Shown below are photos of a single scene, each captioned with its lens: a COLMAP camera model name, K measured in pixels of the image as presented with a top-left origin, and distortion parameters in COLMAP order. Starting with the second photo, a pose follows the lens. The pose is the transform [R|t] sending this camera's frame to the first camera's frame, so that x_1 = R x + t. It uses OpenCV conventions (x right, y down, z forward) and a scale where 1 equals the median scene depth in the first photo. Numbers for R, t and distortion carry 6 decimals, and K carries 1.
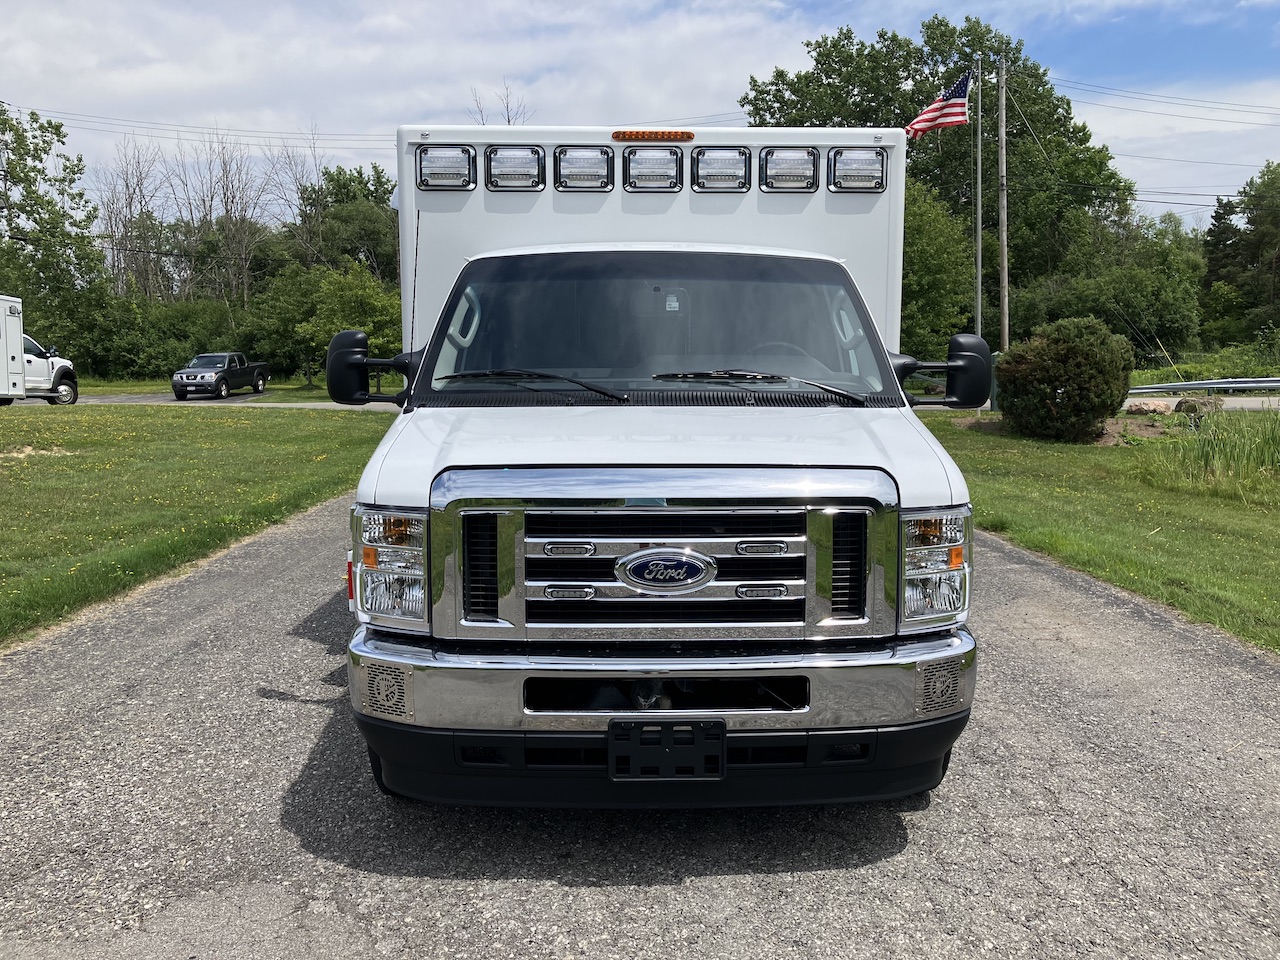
lens RADIAL K [[1042.1, 0, 654.7], [0, 1042.1, 469.2], [0, 0, 1]] dist [0.015584, -0.004599]
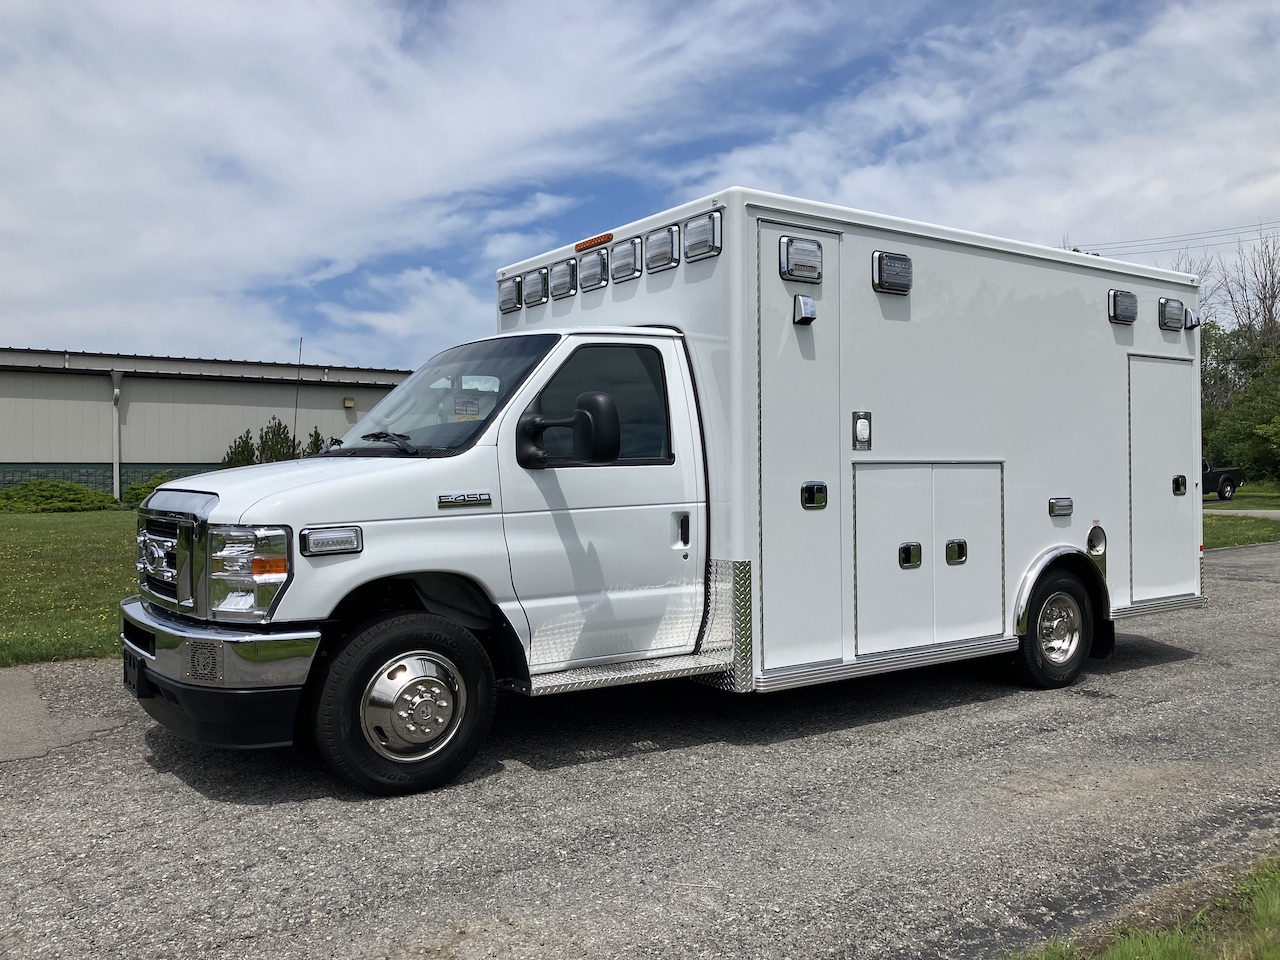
lens RADIAL K [[1046.4, 0, 658.4], [0, 1046.4, 461.6], [0, 0, 1]] dist [0.038783, -0.043892]
pose [[0.563632, -0.014633, -0.825896, 1.066252], [-0.078796, 0.994331, -0.071391, 0.005949], [0.822259, 0.105316, 0.559284, 0.447088]]
